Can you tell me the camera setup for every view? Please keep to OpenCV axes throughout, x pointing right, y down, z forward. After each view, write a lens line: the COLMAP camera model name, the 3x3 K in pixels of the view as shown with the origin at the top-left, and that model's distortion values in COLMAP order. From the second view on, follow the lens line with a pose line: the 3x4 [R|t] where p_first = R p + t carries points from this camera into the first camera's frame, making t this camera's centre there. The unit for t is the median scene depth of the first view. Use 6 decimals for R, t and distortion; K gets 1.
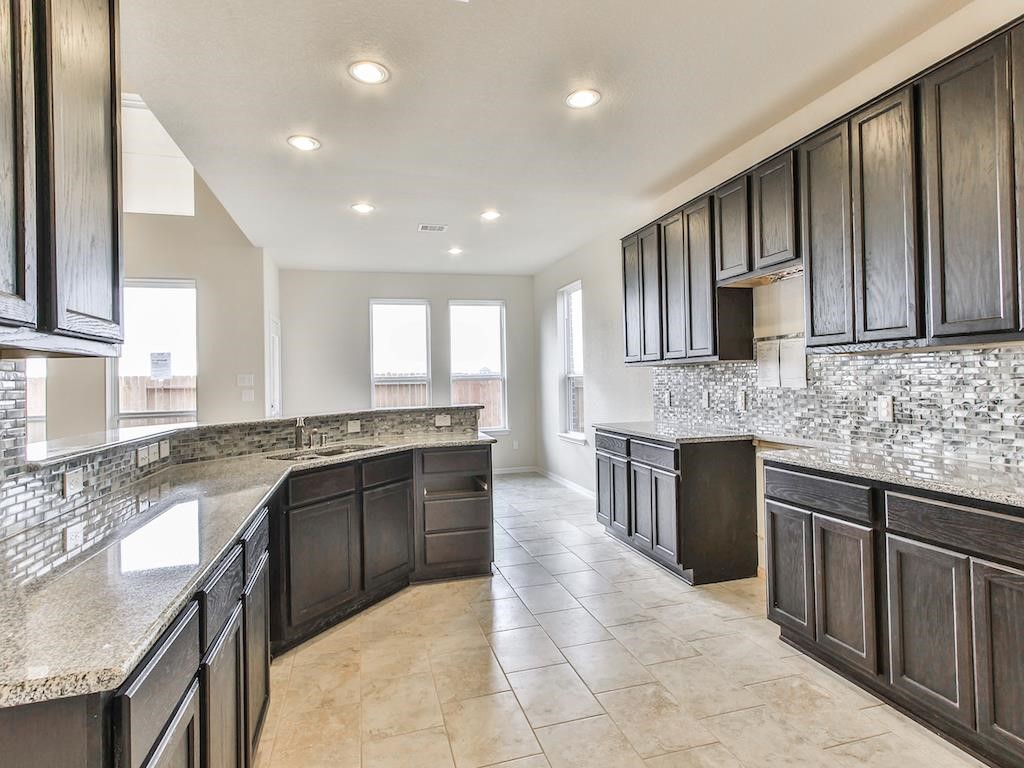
lens RADIAL K [[545.6, 0, 512.7], [0, 545.6, 379.6], [0, 0, 1]] dist [0.012959, 0.000404]
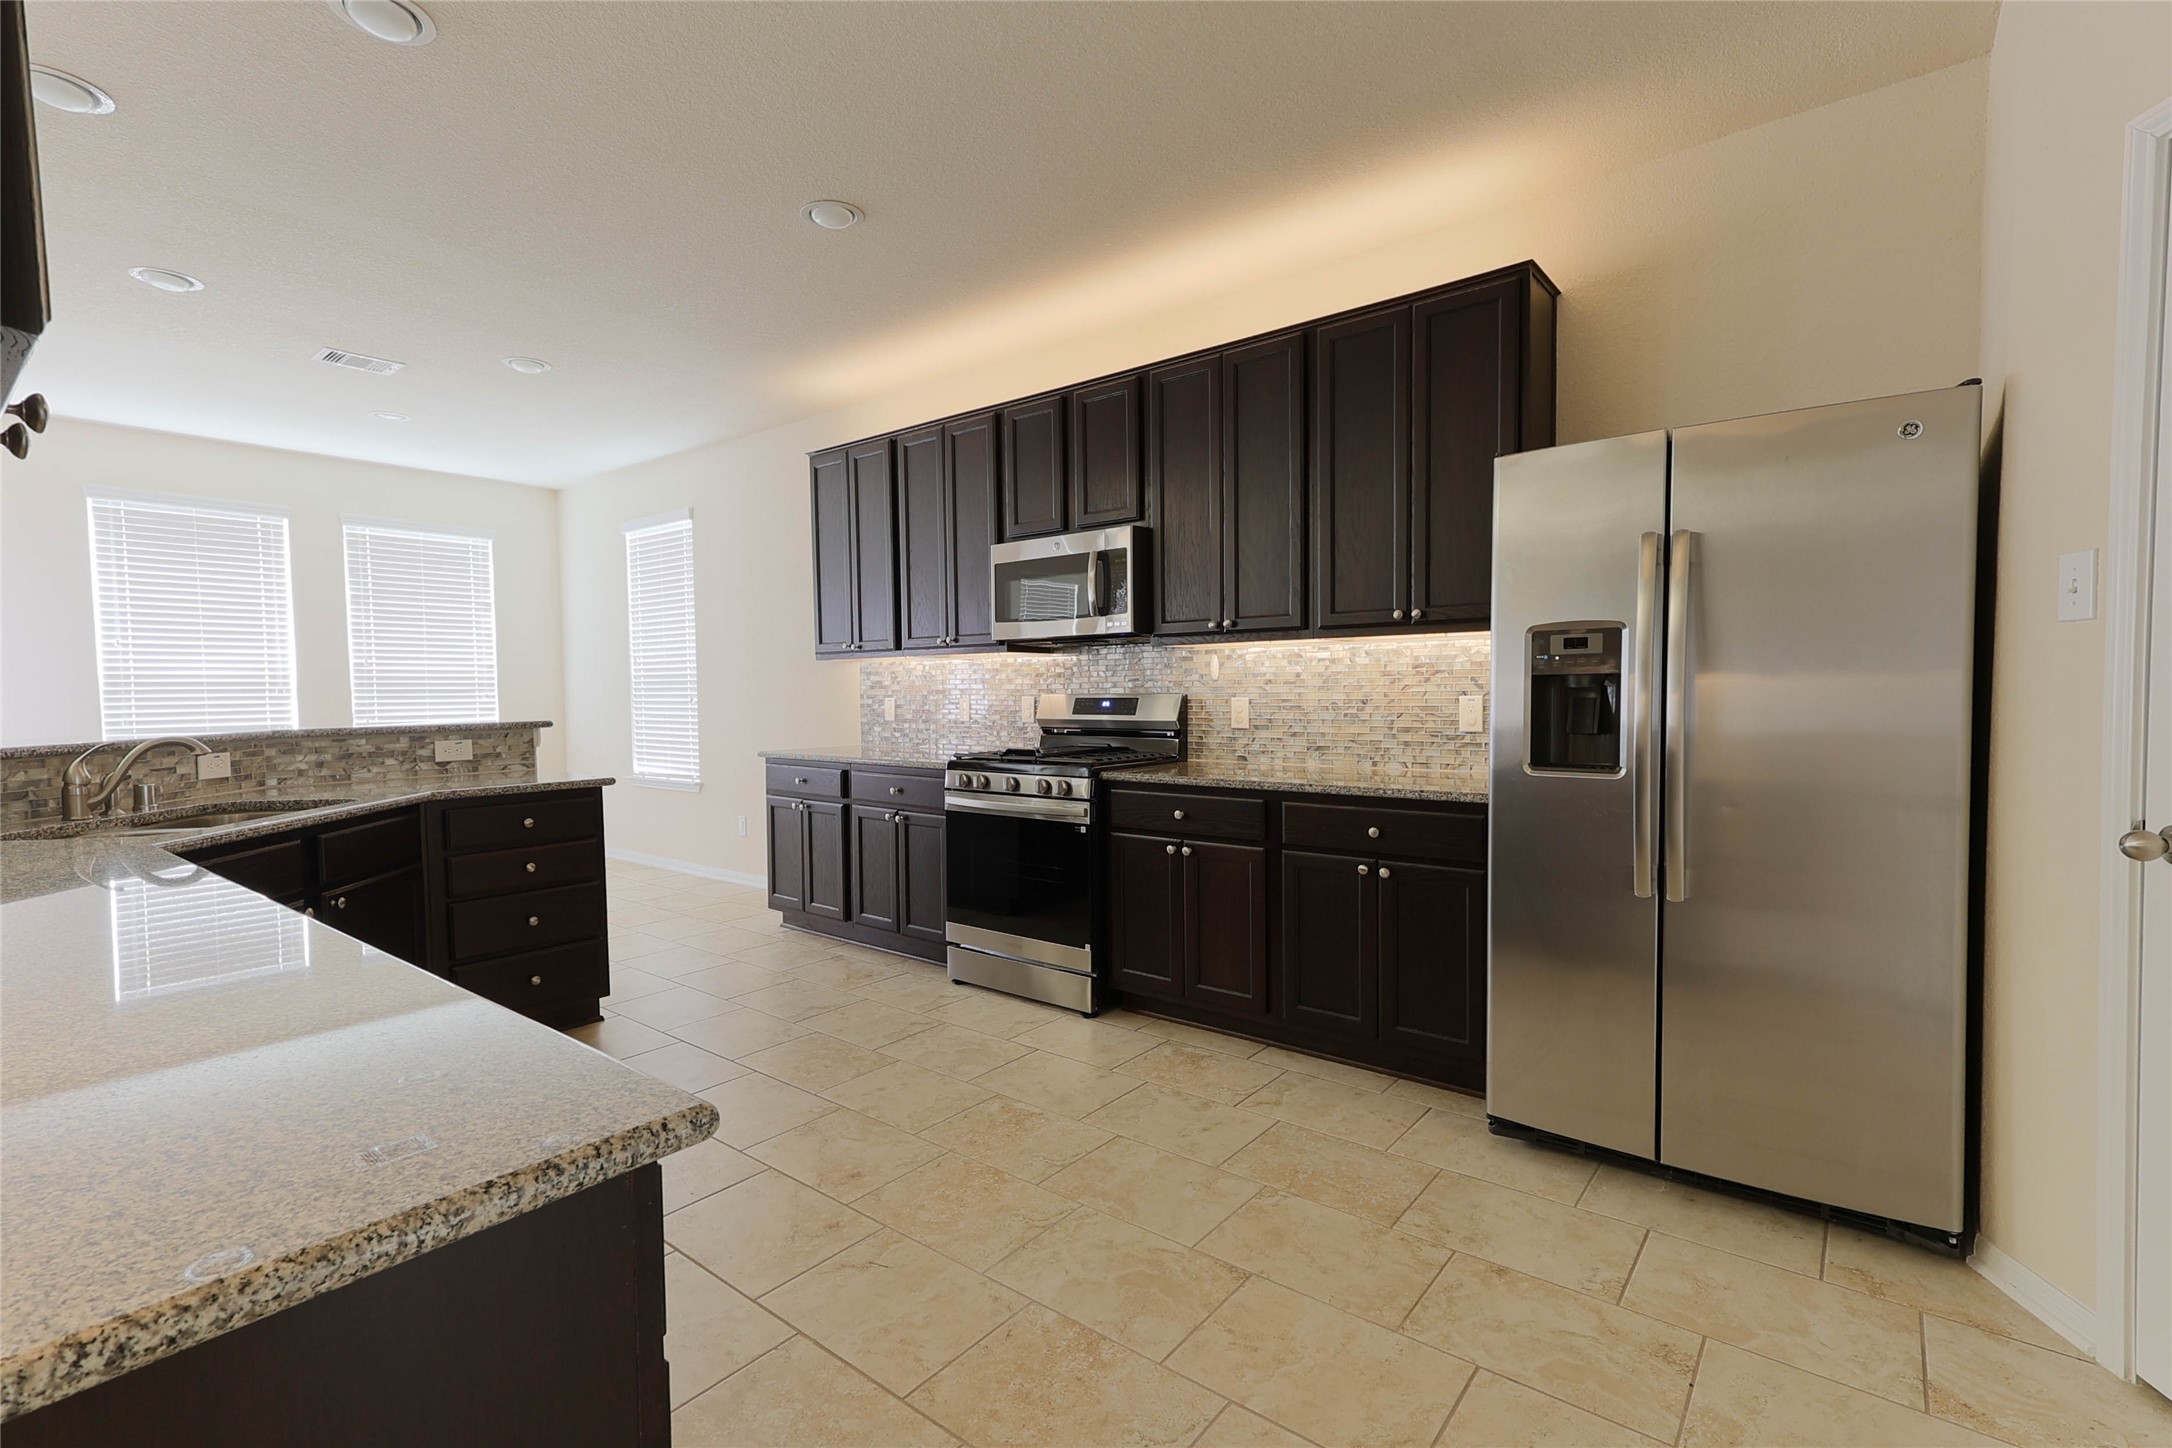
lens RADIAL K [[907.2, 0, 966.7], [0, 907.2, 726.7], [0, 0, 1]] dist [0.016157, 0.000034]
pose [[0.845084, 0.007904, 0.534576, -0.364571], [-0.023841, 0.999453, 0.022912, 0.044553], [-0.534102, -0.032108, 0.844810, 0.038106]]
